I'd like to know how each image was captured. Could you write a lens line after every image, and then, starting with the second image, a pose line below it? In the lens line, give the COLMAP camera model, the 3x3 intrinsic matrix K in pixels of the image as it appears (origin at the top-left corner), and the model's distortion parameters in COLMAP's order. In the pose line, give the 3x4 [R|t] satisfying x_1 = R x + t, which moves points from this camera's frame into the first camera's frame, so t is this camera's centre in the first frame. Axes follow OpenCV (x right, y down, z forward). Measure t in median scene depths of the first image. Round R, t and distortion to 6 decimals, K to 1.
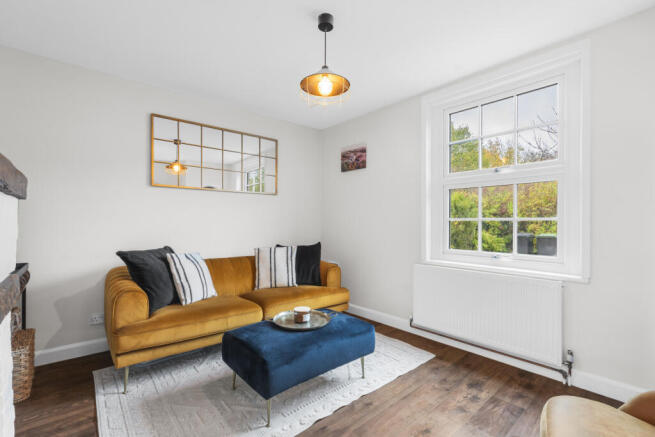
lens RADIAL K [[289.2, 0, 327.8], [0, 289.2, 223.7], [0, 0, 1]] dist [-0.001004, 0.001065]
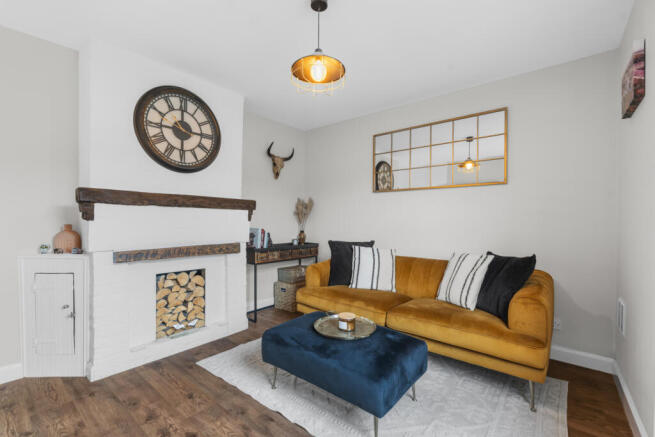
lens RADIAL K [[289.2, 0, 327.9], [0, 289.2, 216.0], [0, 0, 1]] dist [-0.001004, 0.001065]
pose [[0.176953, -0.011305, -0.984154, 0.532469], [-0.005615, 0.999906, -0.012495, -0.007337], [0.984203, 0.007737, 0.176873, 0.509804]]
